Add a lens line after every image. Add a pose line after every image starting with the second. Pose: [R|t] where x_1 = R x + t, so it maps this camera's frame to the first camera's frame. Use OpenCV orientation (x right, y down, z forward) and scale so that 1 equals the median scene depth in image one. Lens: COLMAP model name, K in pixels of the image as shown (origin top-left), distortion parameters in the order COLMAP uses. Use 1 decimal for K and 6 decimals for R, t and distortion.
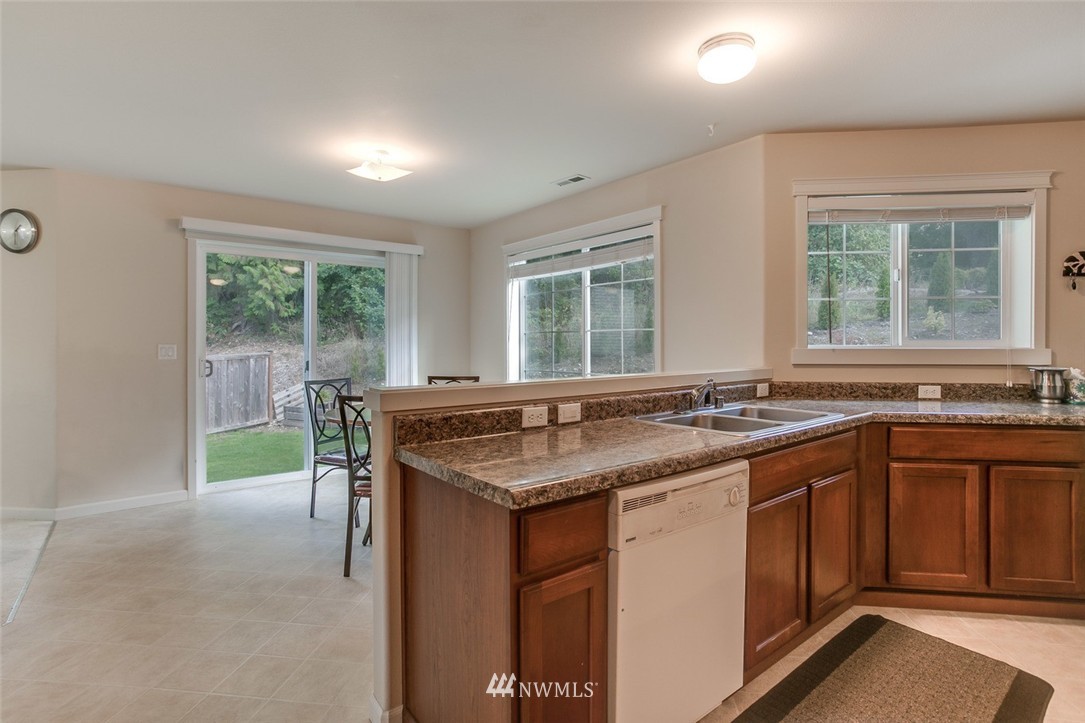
lens RADIAL K [[524.7, 0, 541.4], [0, 524.7, 342.8], [0, 0, 1]] dist [-0.044147, 0.027960]
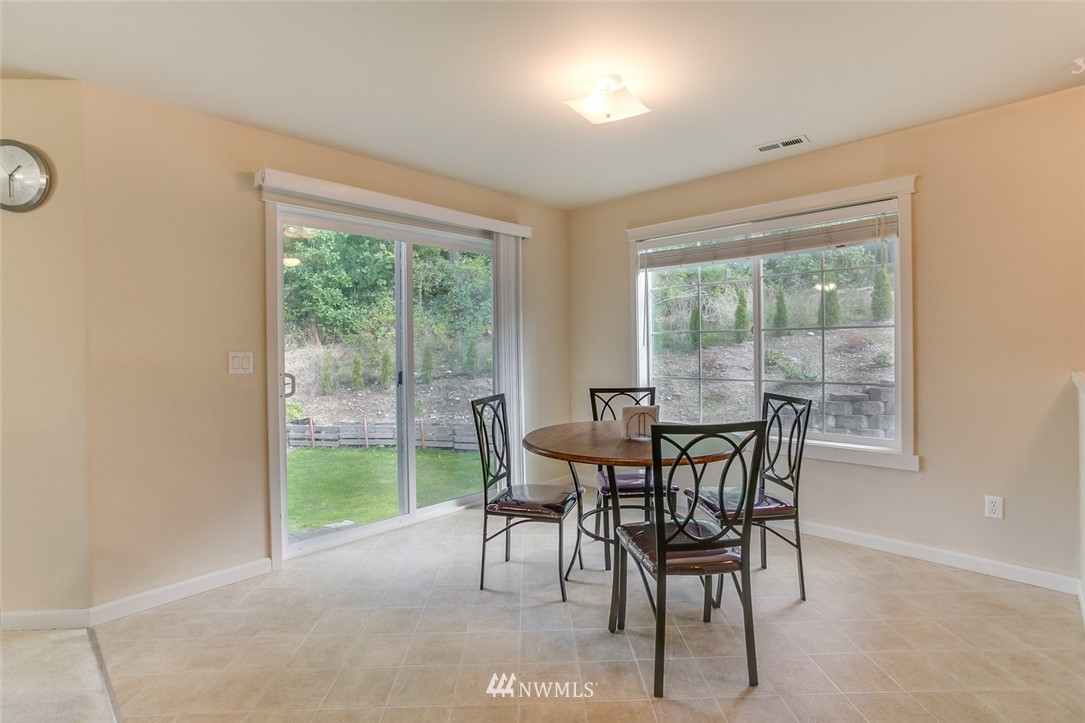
lens RADIAL K [[517.8, 0, 542.3], [0, 517.8, 348.1], [0, 0, 1]] dist [-0.045782, 0.025115]
pose [[0.989100, -0.012187, 0.146737, -0.426385], [0.011911, 0.999925, 0.002761, 0.000667], [-0.146760, -0.000983, 0.989172, 0.262585]]
